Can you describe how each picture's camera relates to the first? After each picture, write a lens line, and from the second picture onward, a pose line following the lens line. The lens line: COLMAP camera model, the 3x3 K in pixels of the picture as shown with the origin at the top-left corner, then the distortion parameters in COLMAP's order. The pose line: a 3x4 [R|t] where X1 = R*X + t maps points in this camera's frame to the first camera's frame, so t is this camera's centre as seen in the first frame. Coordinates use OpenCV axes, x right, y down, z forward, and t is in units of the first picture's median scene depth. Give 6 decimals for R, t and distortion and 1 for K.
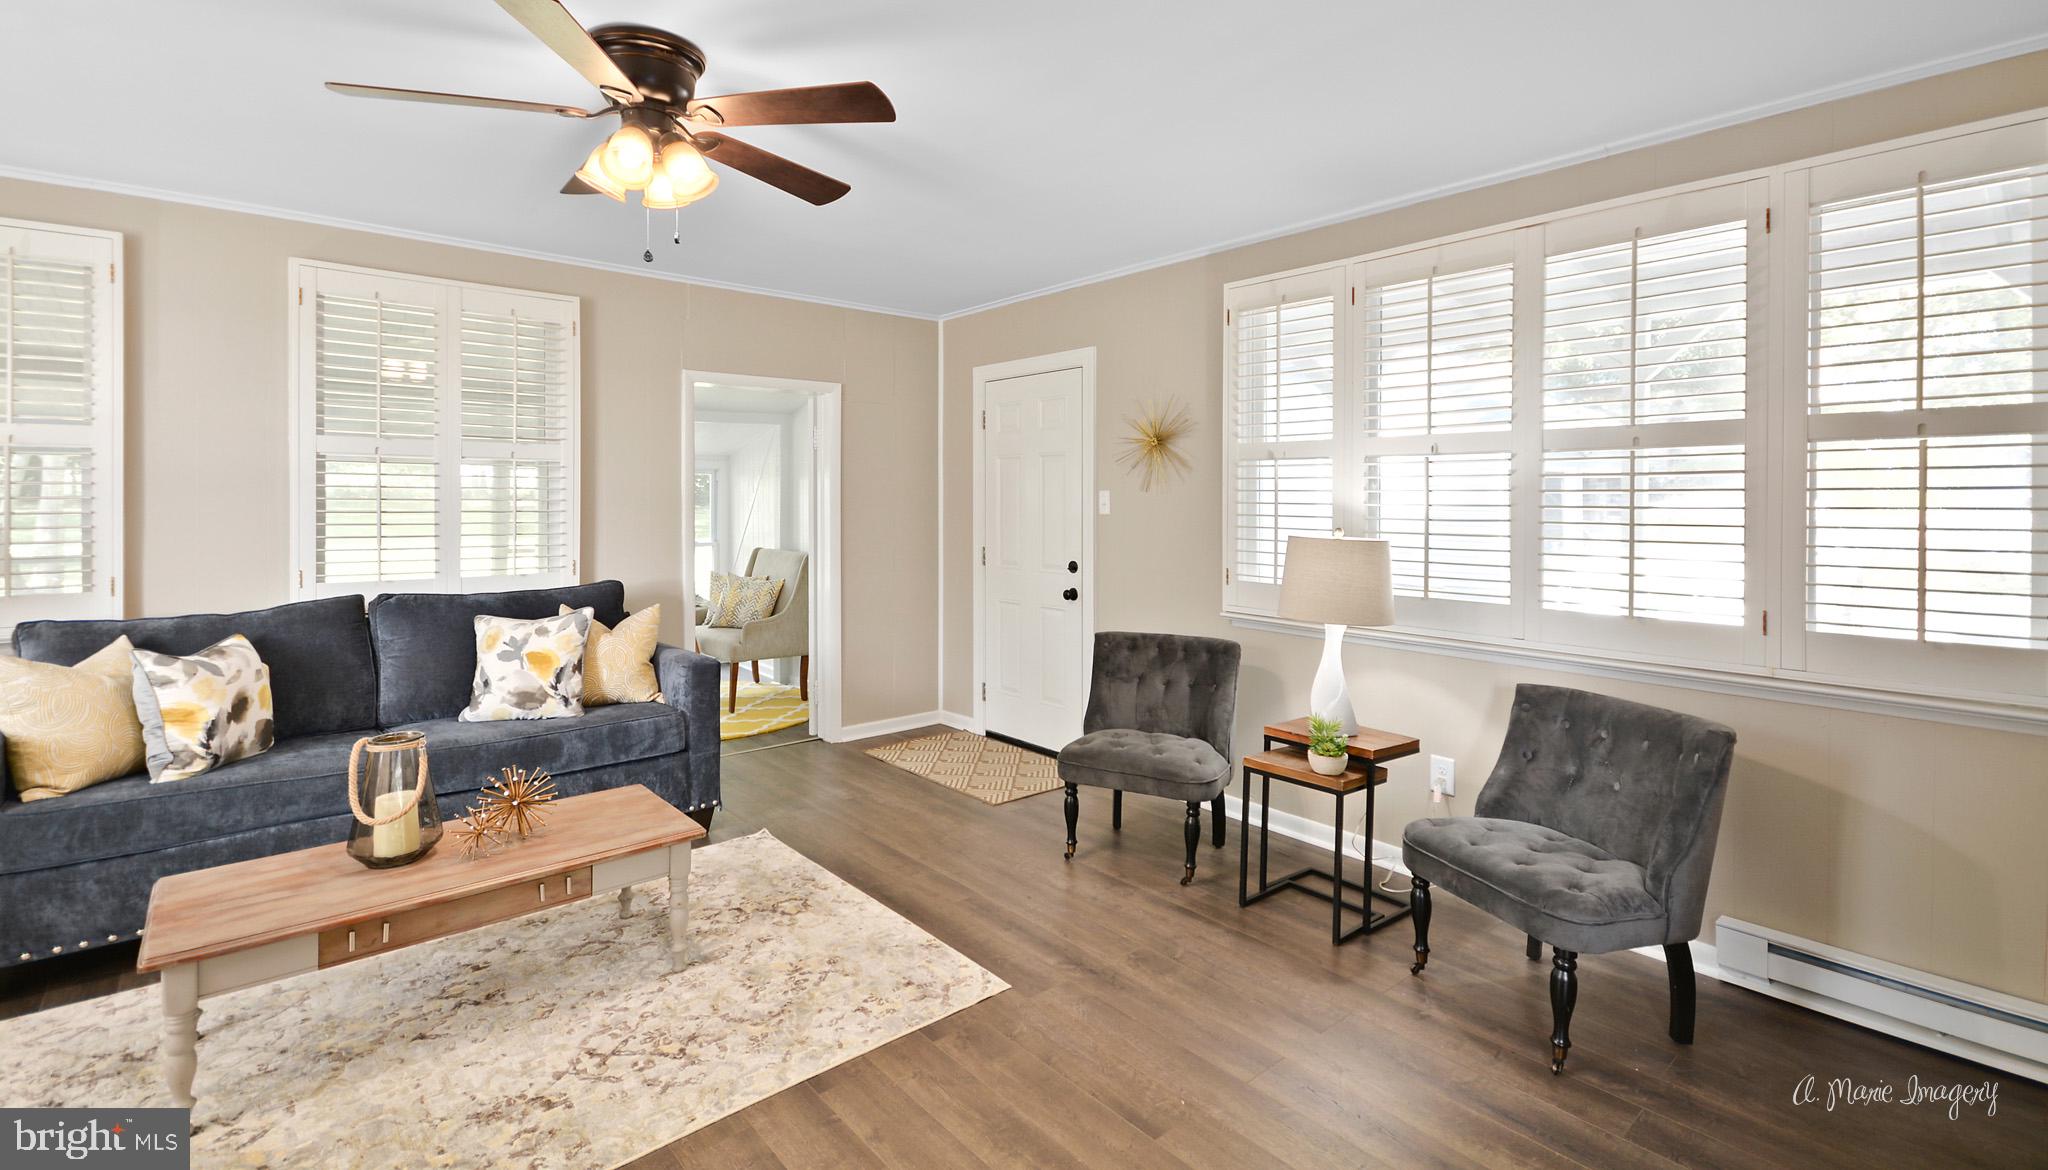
lens RADIAL K [[913.0, 0, 1026.7], [0, 913.0, 501.7], [0, 0, 1]] dist [0.025734, -0.015546]
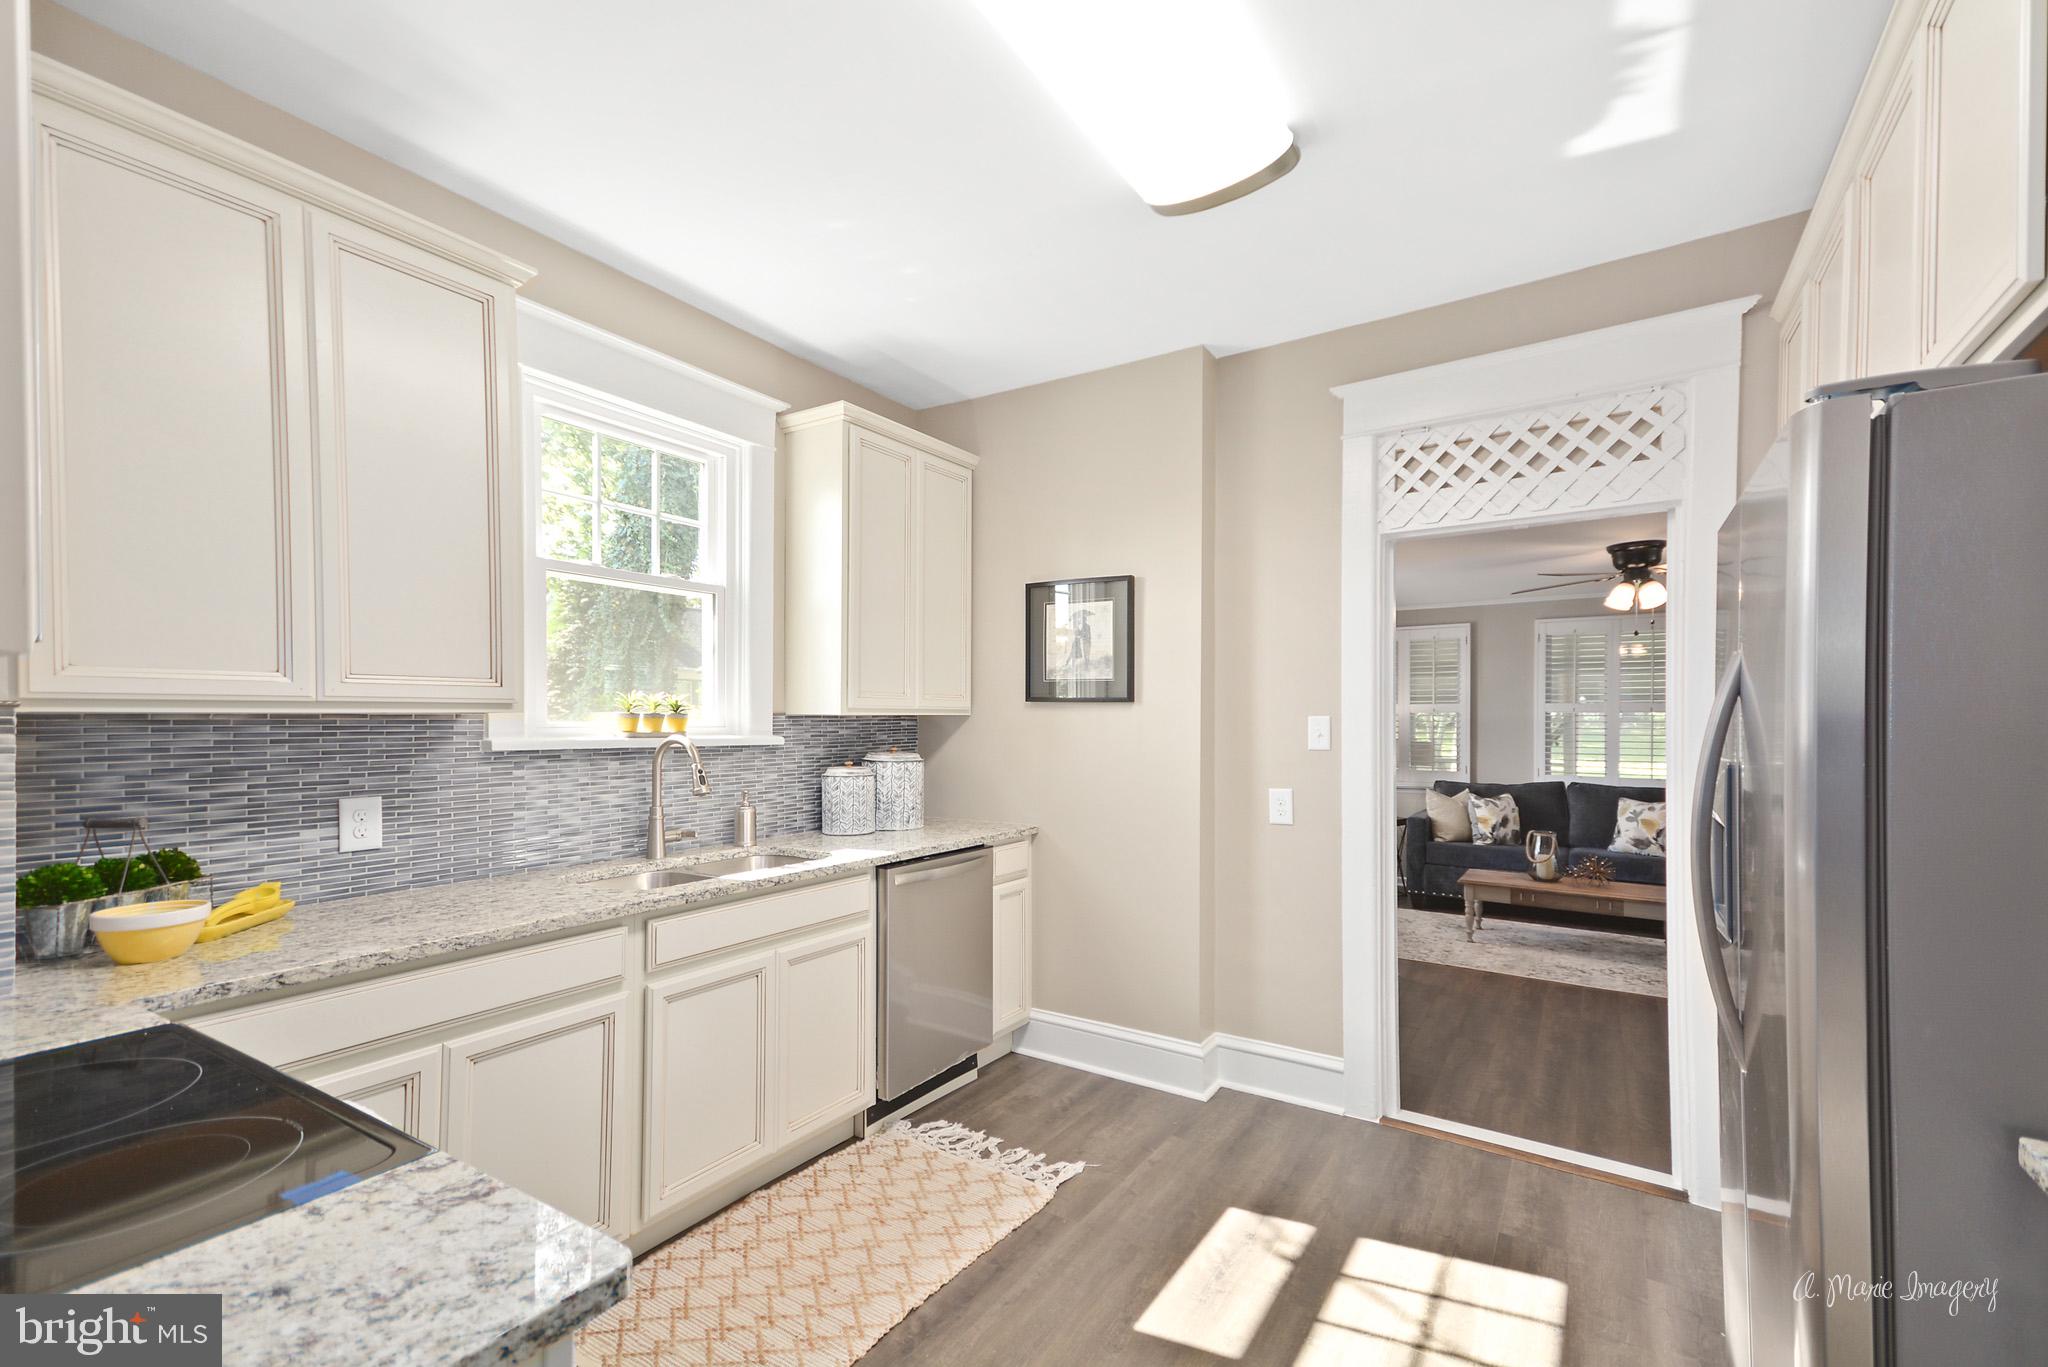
lens RADIAL K [[872.7, 0, 1023.0], [0, 872.7, 711.2], [0, 0, 1]] dist [0.056807, 0.000158]
pose [[0.276586, -0.009928, -0.960938, 1.066536], [-0.004704, 0.999921, -0.011685, -0.033977], [0.960978, 0.007752, 0.276517, -0.882854]]
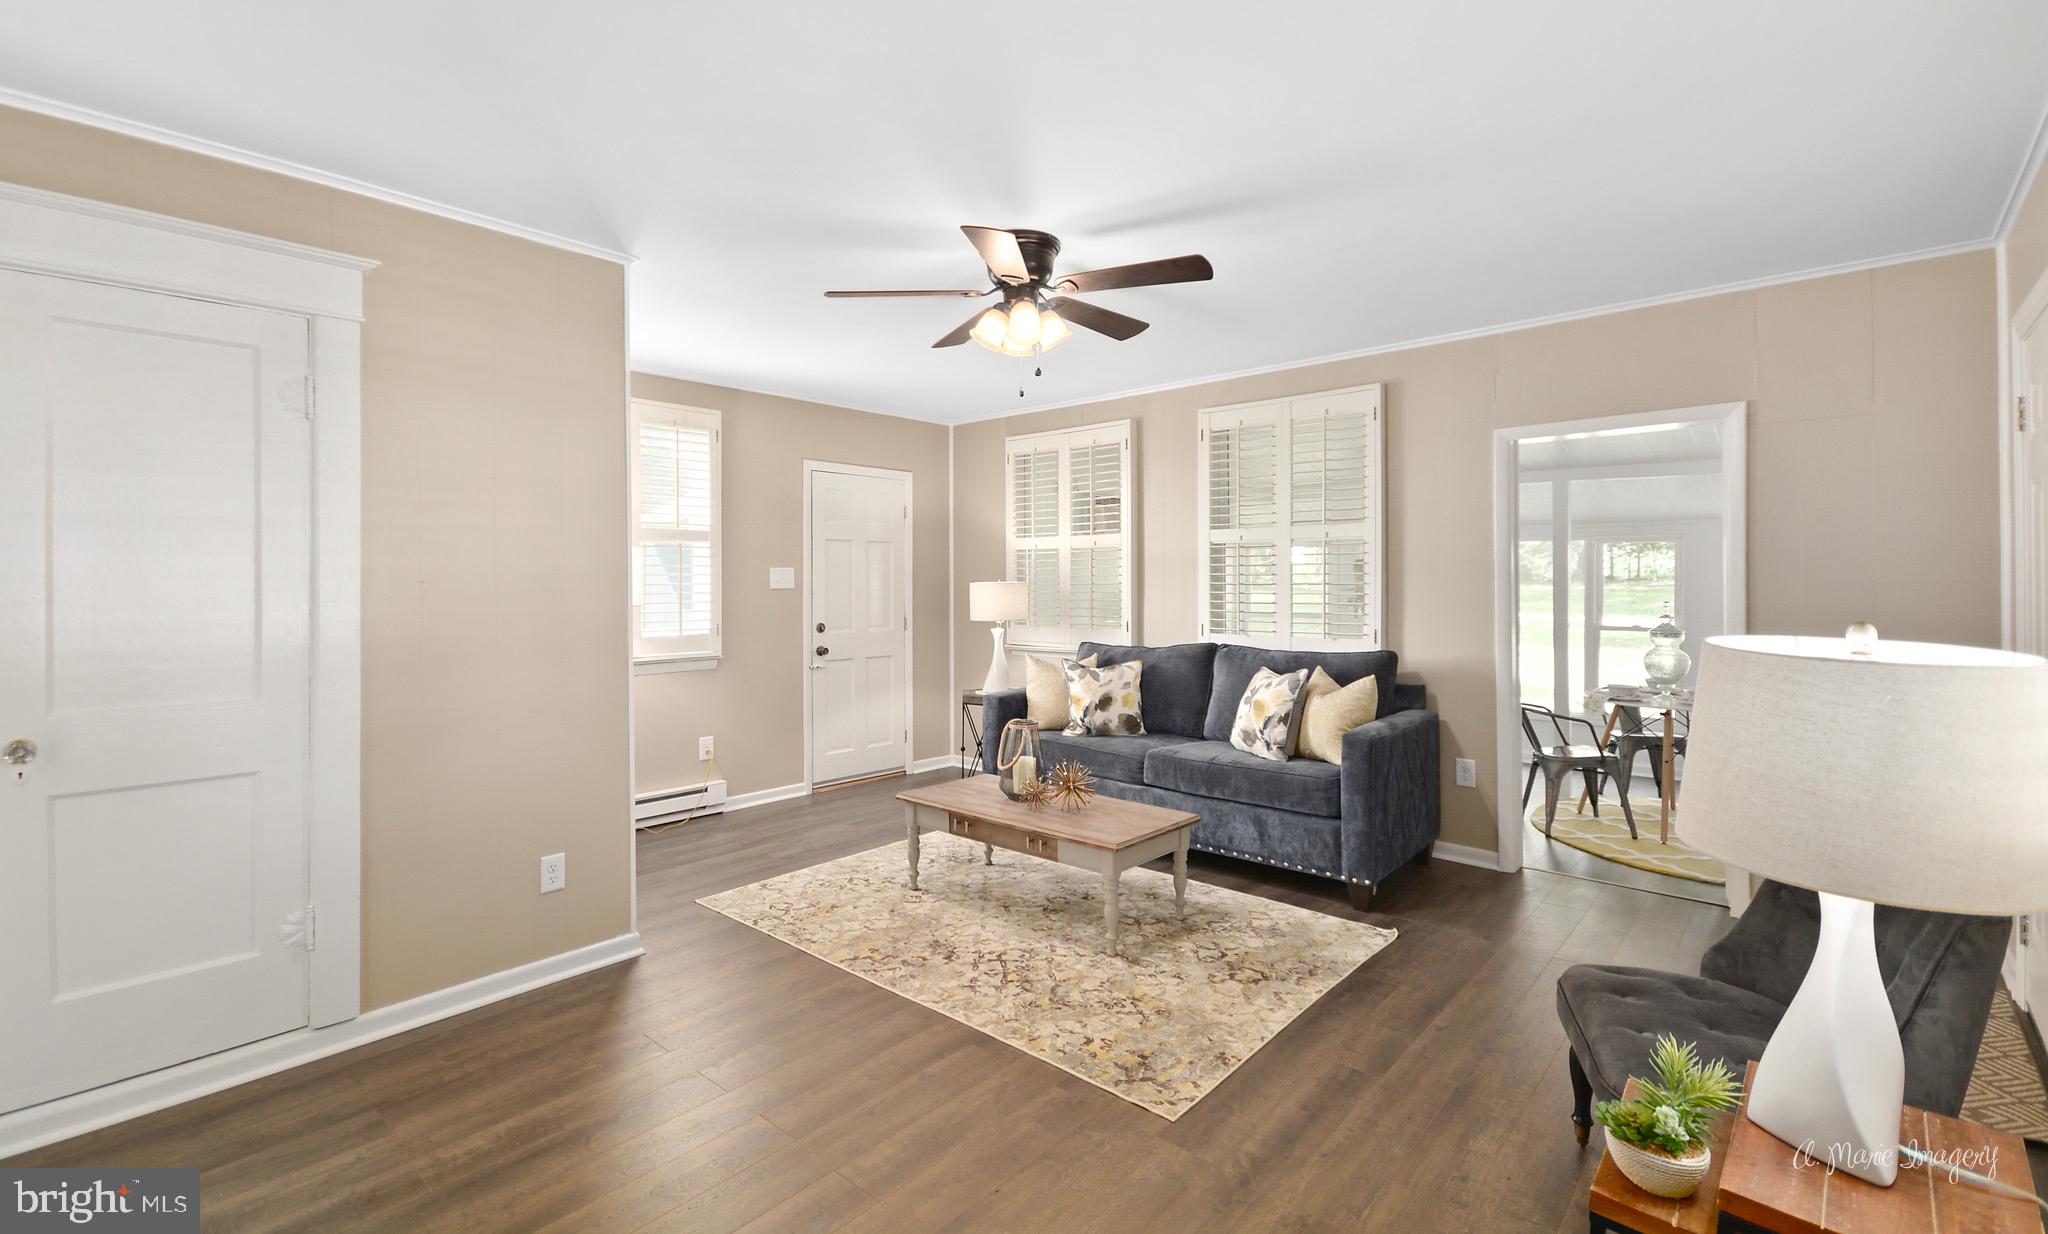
lens RADIAL K [[897.6, 0, 1007.9], [0, 897.6, 584.6], [0, 0, 1]] dist [-0.003893, -0.000314]
pose [[0.118190, 0.002995, -0.992986, 0.729886], [0.004620, 0.999983, 0.003566, 0.008253], [0.992980, -0.005009, 0.118174, 0.663820]]
